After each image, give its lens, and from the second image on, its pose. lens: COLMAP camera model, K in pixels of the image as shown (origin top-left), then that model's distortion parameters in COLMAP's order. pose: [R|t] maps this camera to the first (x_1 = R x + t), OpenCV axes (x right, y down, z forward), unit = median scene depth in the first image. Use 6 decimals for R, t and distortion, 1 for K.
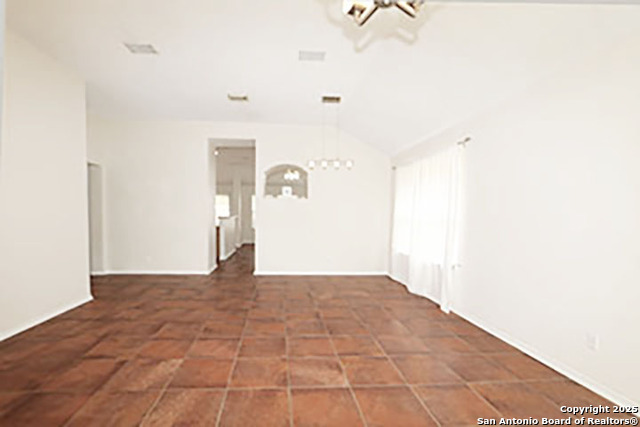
lens RADIAL K [[290.3, 0, 313.1], [0, 290.3, 211.1], [0, 0, 1]] dist [-0.041846, -0.000262]
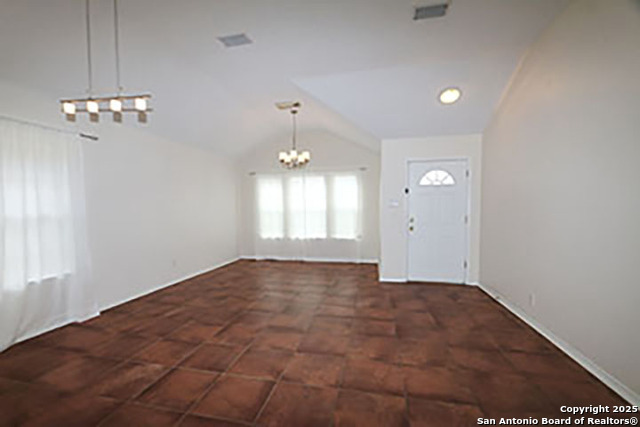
lens RADIAL K [[290.3, 0, 313.1], [0, 290.3, 211.1], [0, 0, 1]] dist [-0.041846, -0.000262]
pose [[-0.943599, -0.011603, 0.330886, -0.546611], [-0.010252, 0.999930, 0.005827, 0.011536], [-0.330931, 0.002106, -0.943653, 1.857452]]
